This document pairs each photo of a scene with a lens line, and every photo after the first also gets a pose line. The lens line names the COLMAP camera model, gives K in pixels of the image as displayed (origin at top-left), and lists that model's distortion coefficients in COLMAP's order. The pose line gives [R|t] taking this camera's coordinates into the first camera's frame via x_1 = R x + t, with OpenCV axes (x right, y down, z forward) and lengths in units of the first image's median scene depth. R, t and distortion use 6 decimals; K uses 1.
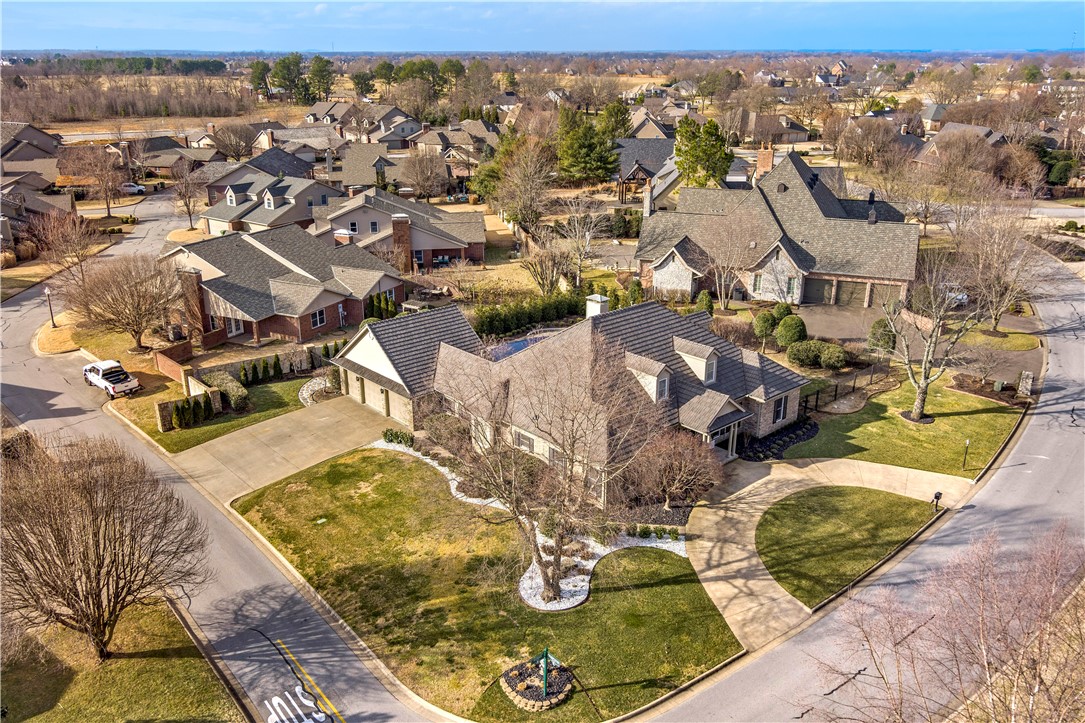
lens RADIAL K [[879.6, 0, 542.5], [0, 879.6, 361.5], [0, 0, 1]] dist [-0.039070, 0.006678]
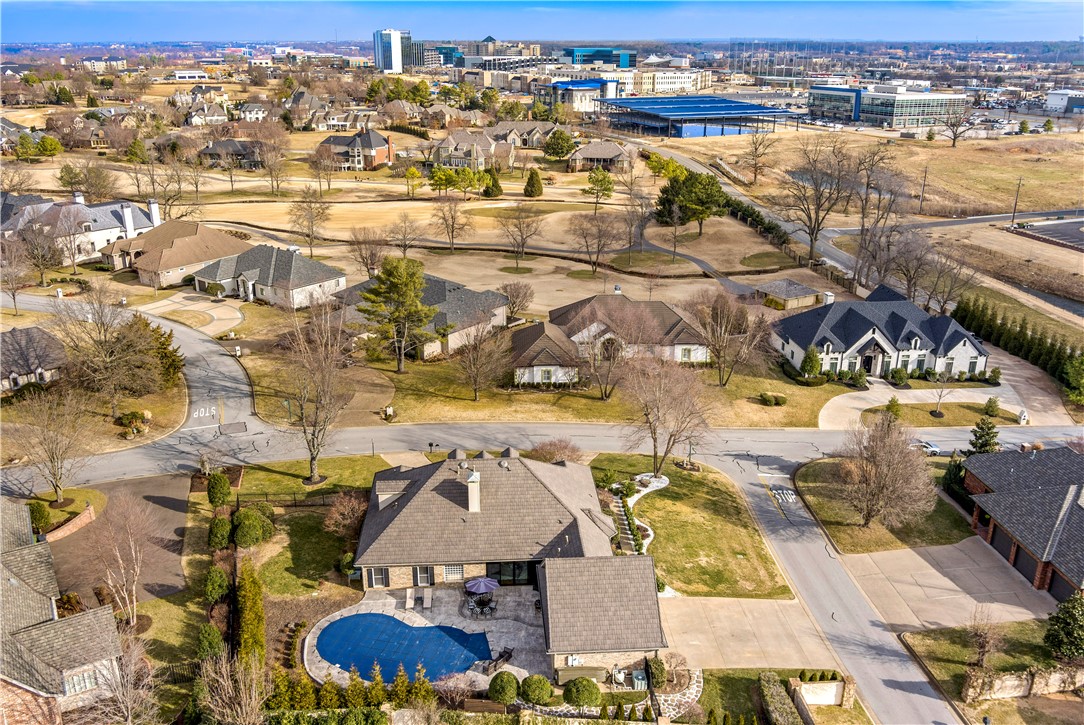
lens RADIAL K [[878.8, 0, 542.0], [0, 878.8, 362.5], [0, 0, 1]] dist [-0.039070, 0.006678]
pose [[-0.787433, -0.211044, 0.579146, -0.748295], [0.205599, 0.795830, 0.569547, -0.966956], [-0.581101, 0.567552, -0.583272, 1.796421]]
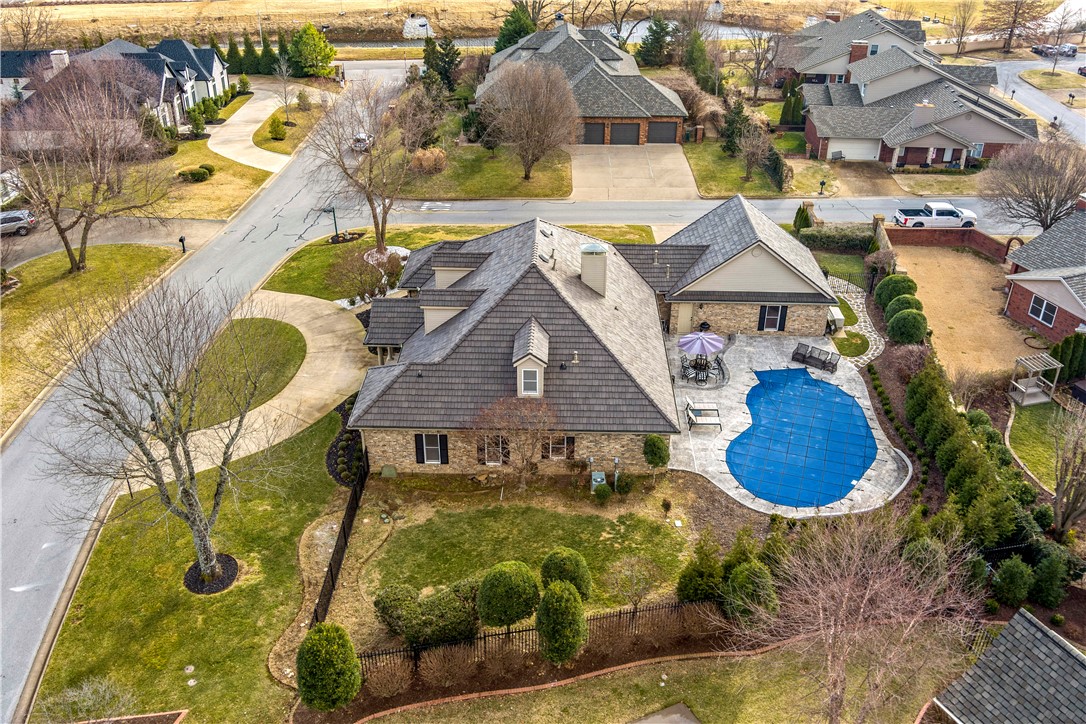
lens RADIAL K [[880.4, 0, 543.0], [0, 880.4, 362.0], [0, 0, 1]] dist [-0.039070, 0.006678]
pose [[-0.684194, 0.378094, -0.623637, 0.703846], [-0.261912, 0.670685, 0.693962, -0.604386], [0.680647, 0.638143, -0.359851, 1.526647]]
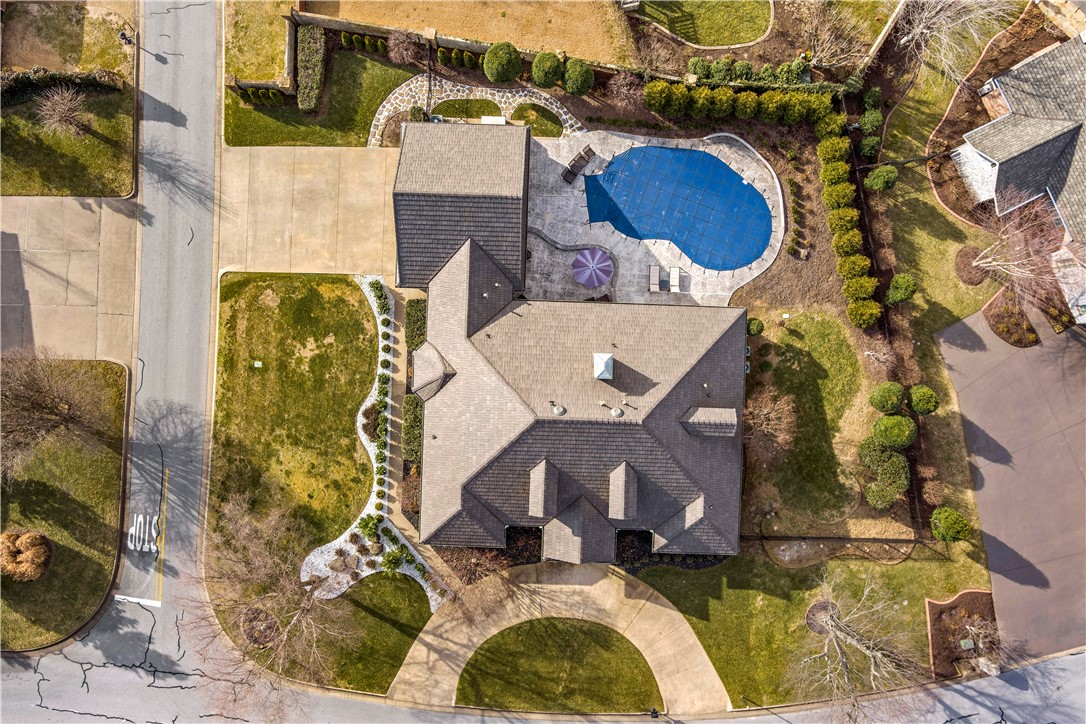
lens RADIAL K [[880.4, 0, 543.0], [0, 880.4, 362.0], [0, 0, 1]] dist [-0.039070, 0.006678]
pose [[0.722413, 0.691459, 0.001862, 0.021613], [-0.232724, 0.240605, 0.942310, -0.979041], [0.651121, -0.681171, 0.334735, 0.810841]]
